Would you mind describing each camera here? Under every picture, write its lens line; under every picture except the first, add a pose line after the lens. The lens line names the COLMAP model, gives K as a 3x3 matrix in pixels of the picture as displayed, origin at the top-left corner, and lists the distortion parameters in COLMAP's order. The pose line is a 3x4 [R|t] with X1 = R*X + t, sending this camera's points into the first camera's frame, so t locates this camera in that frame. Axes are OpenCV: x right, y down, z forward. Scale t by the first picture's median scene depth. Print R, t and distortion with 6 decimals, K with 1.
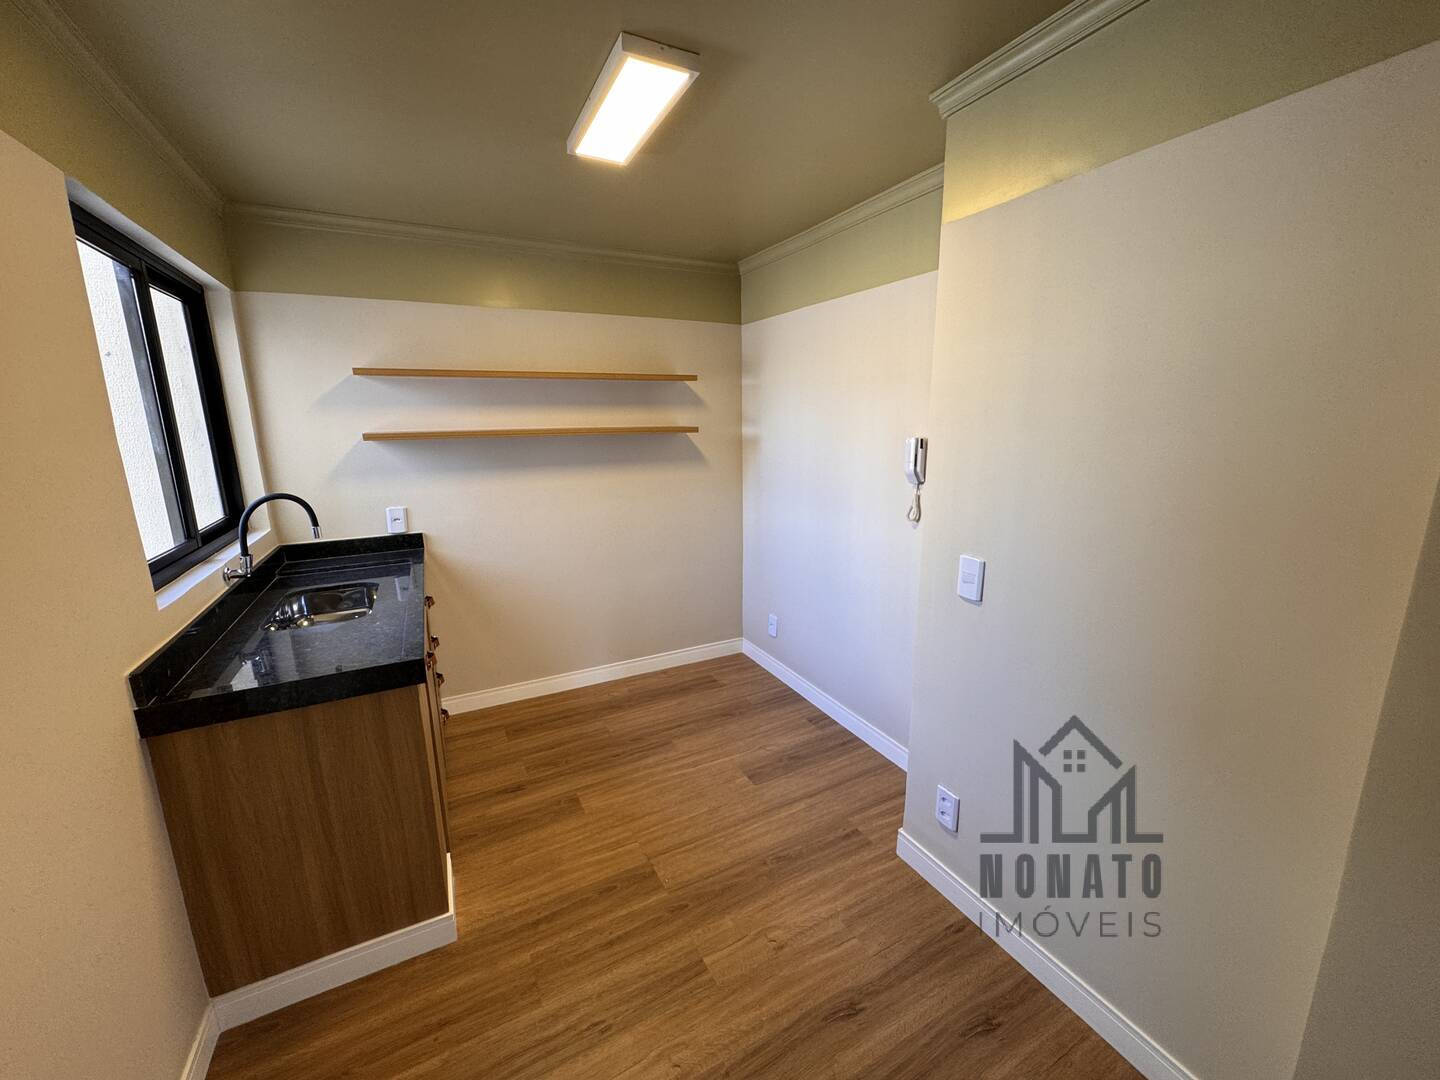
lens RADIAL K [[581.8, 0, 718.4], [0, 581.8, 543.1], [0, 0, 1]] dist [-0.004638, 0.000525]
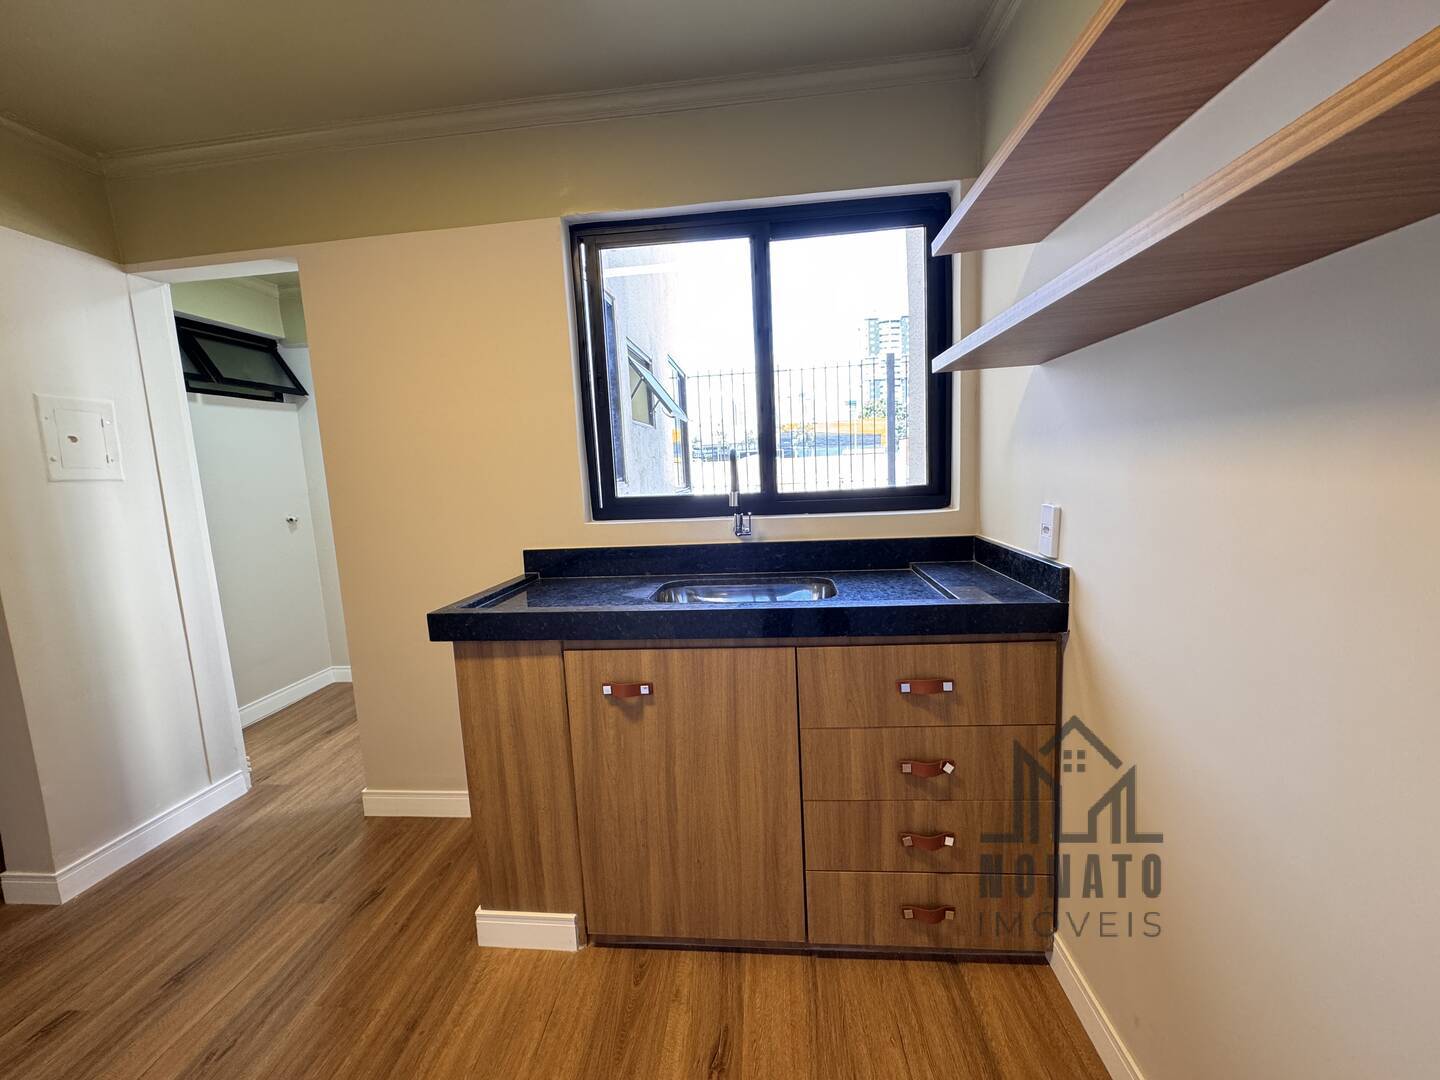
lens RADIAL K [[581.8, 0, 717.6], [0, 581.8, 548.9], [0, 0, 1]] dist [-0.004638, 0.000525]
pose [[-0.543421, 0.145071, -0.826830, -0.000190], [-0.125711, 0.959784, 0.251020, -0.140337], [0.829994, 0.240351, -0.503330, 1.282045]]
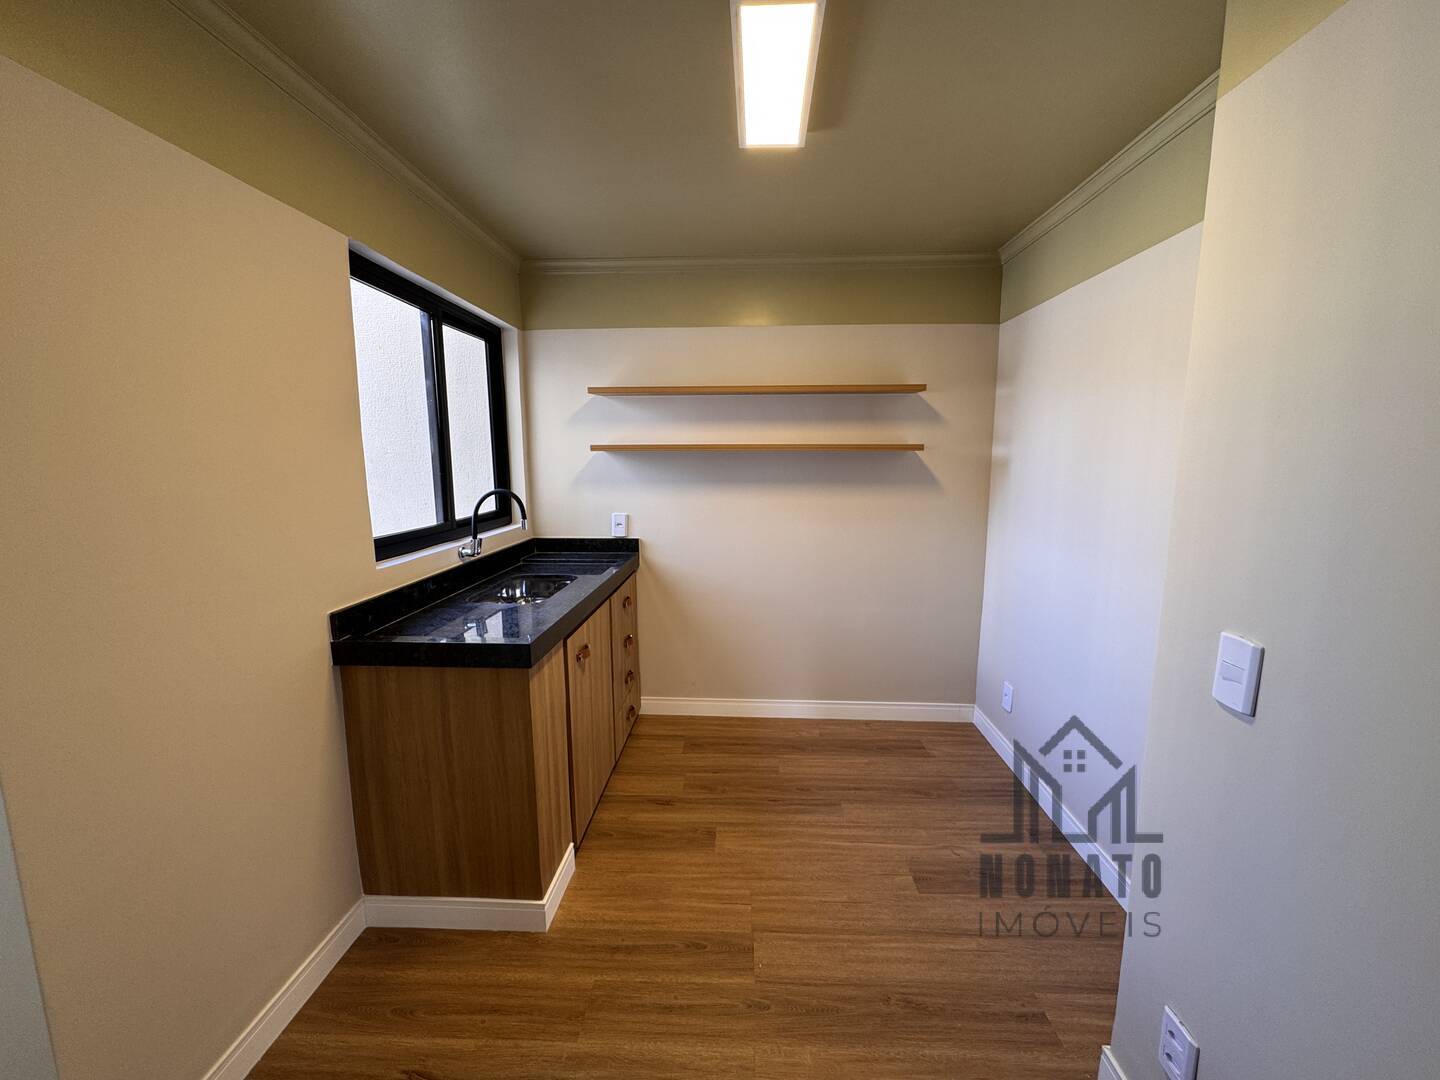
lens RADIAL K [[581.8, 0, 715.2], [0, 581.8, 542.3], [0, 0, 1]] dist [-0.004638, 0.000525]
pose [[0.862005, 0.086338, -0.499493, 0.197967], [-0.116583, 0.992740, -0.029598, 0.006191], [0.493311, 0.083746, 0.865812, 0.171438]]
